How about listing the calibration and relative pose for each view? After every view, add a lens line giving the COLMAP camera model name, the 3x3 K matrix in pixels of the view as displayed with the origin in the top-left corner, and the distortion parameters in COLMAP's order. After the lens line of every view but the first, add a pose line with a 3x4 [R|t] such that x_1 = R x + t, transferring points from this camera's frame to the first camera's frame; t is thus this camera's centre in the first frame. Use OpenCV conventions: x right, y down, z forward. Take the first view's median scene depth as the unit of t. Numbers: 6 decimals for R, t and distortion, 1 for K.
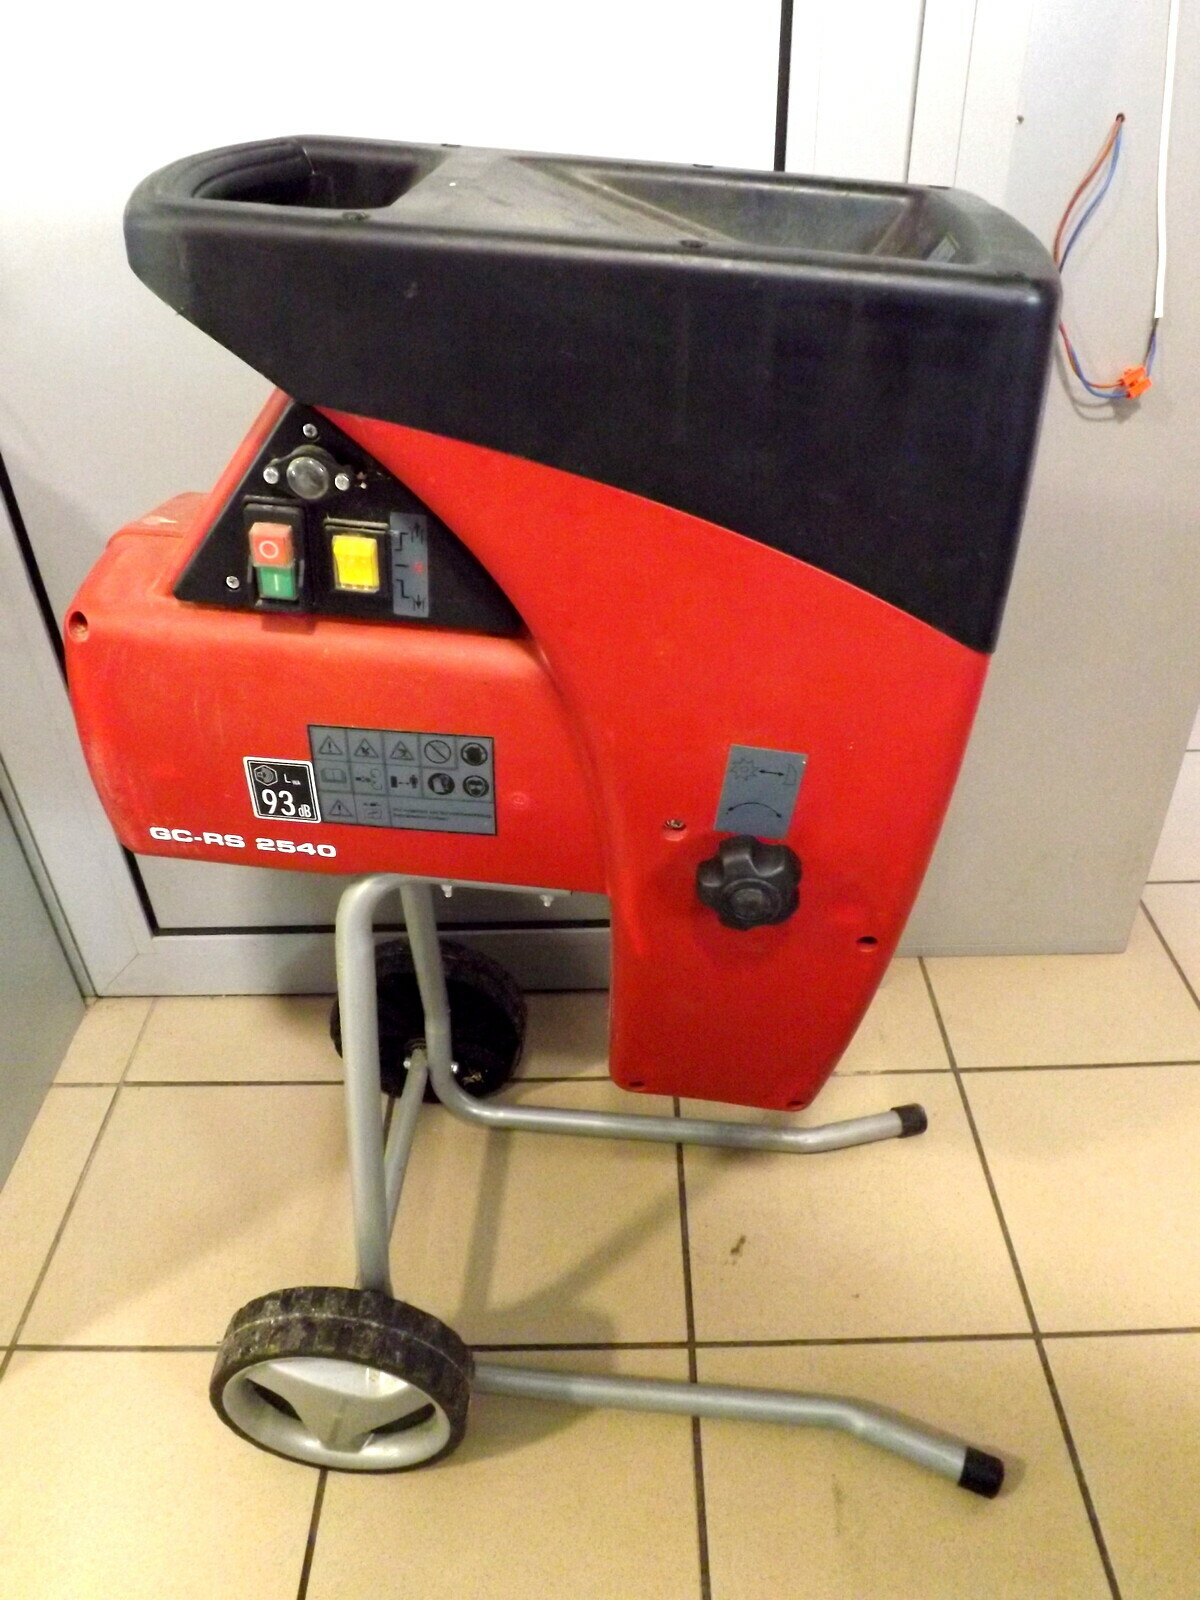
lens RADIAL K [[1147.3, 0, 603.8], [0, 1147.3, 810.1], [0, 0, 1]] dist [-0.040038, 0.010810]
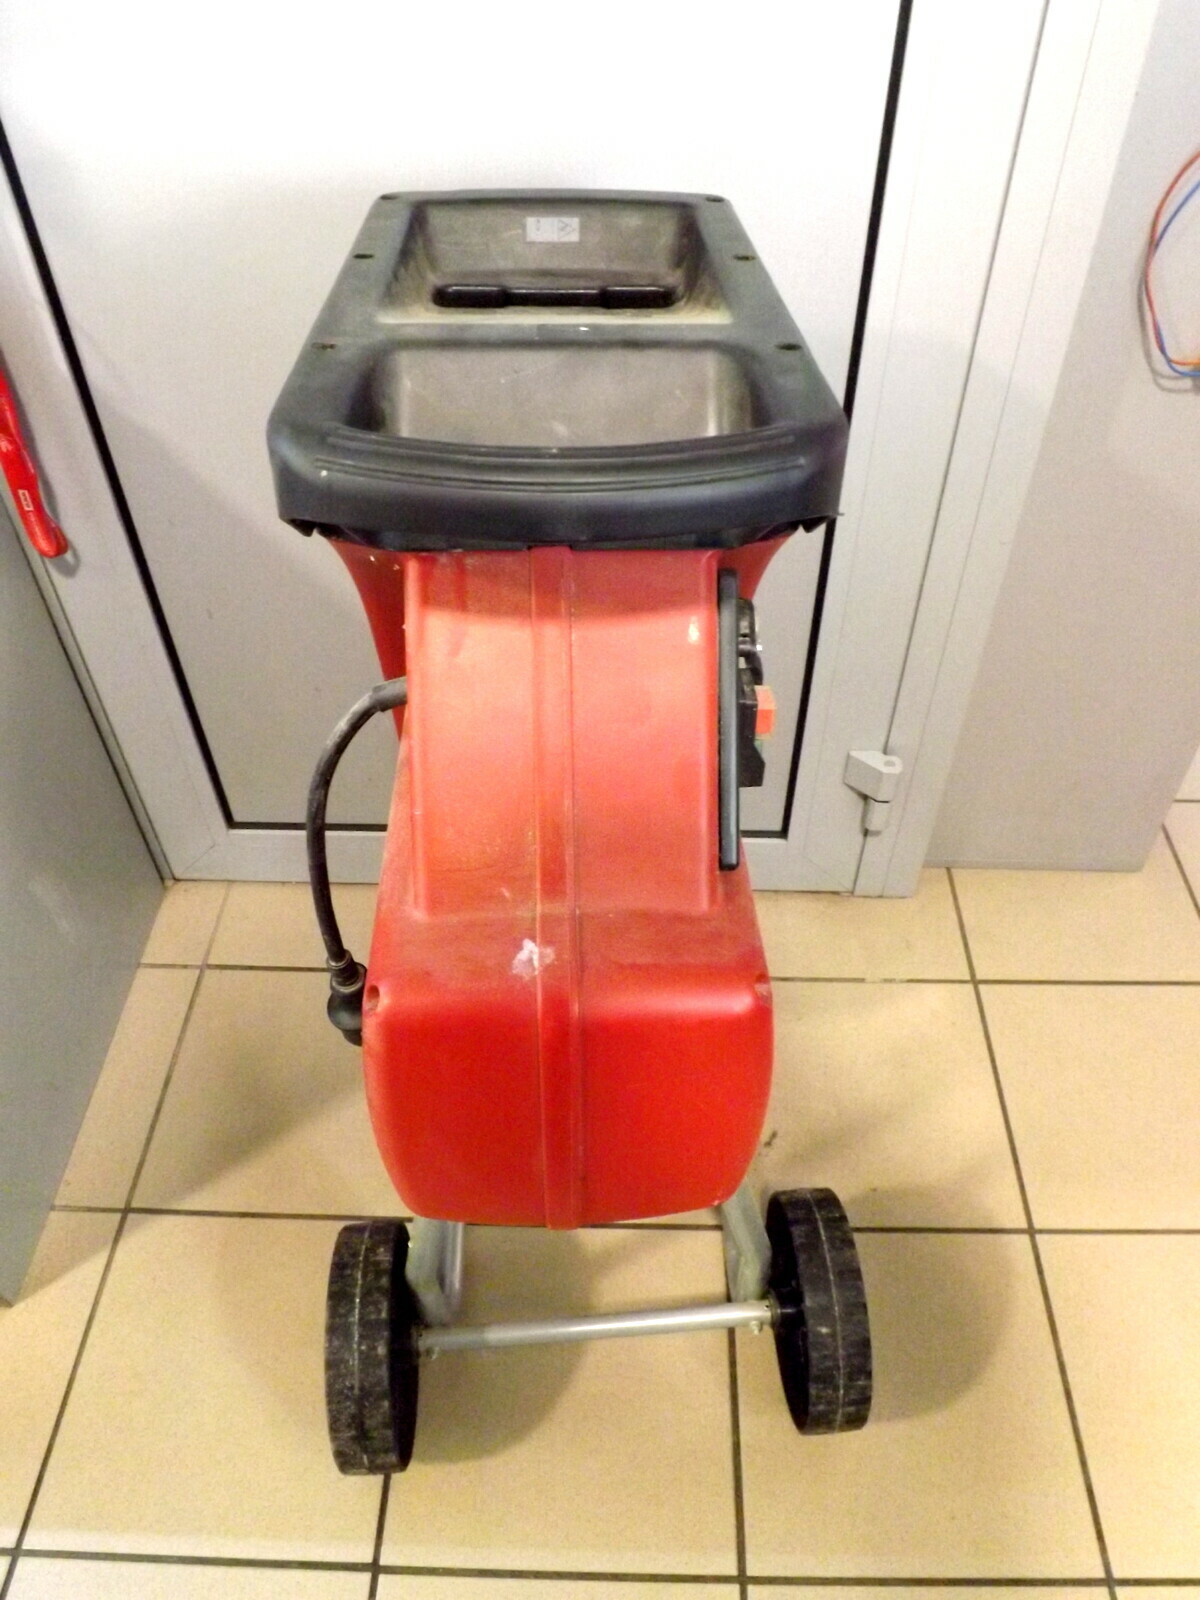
lens RADIAL K [[1147.3, 0, 610.4], [0, 1147.3, 800.1], [0, 0, 1]] dist [-0.040038, 0.010810]
pose [[0.999380, 0.035140, -0.002058, -0.072956], [-0.034349, 0.986327, 0.161179, -0.185455], [0.007694, -0.161009, 0.986923, -0.078189]]
